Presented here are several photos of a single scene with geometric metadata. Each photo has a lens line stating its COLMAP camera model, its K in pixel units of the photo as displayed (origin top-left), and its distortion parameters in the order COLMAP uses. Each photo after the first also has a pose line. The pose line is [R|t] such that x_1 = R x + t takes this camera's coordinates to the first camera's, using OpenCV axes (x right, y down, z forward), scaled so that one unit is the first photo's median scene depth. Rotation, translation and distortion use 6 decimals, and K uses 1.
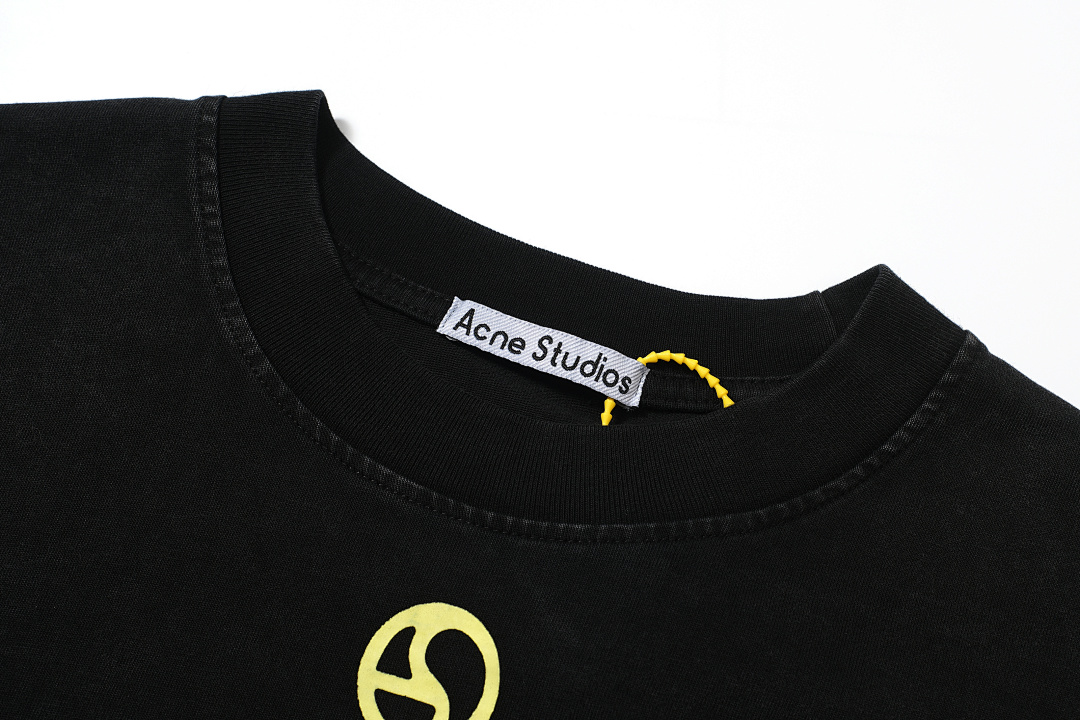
lens RADIAL K [[1375.5, 0, 541.6], [0, 1375.5, 358.1], [0, 0, 1]] dist [-0.337977, 0.000000]
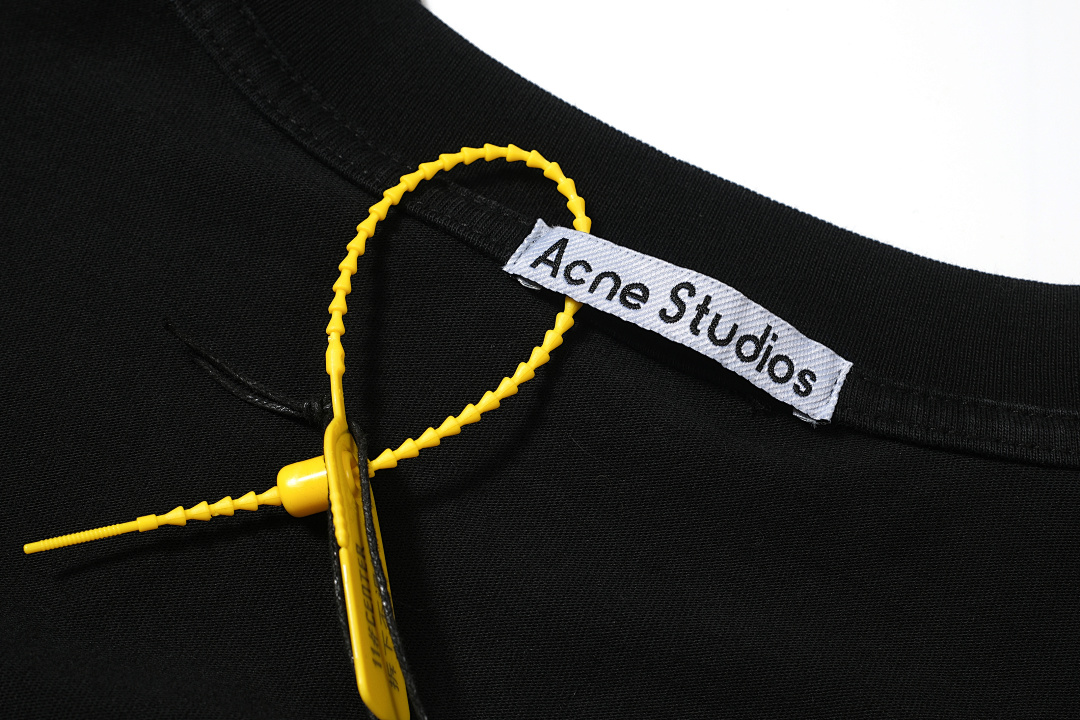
lens RADIAL K [[2043.5, 0, 540.0], [0, 2043.5, 358.2], [0, 0, 1]] dist [0.406875, 0.000000]
pose [[0.995801, 0.069159, -0.059976, -0.003429], [-0.068631, 0.997583, 0.010821, 0.009862], [0.060579, -0.006659, 0.998141, 0.104767]]
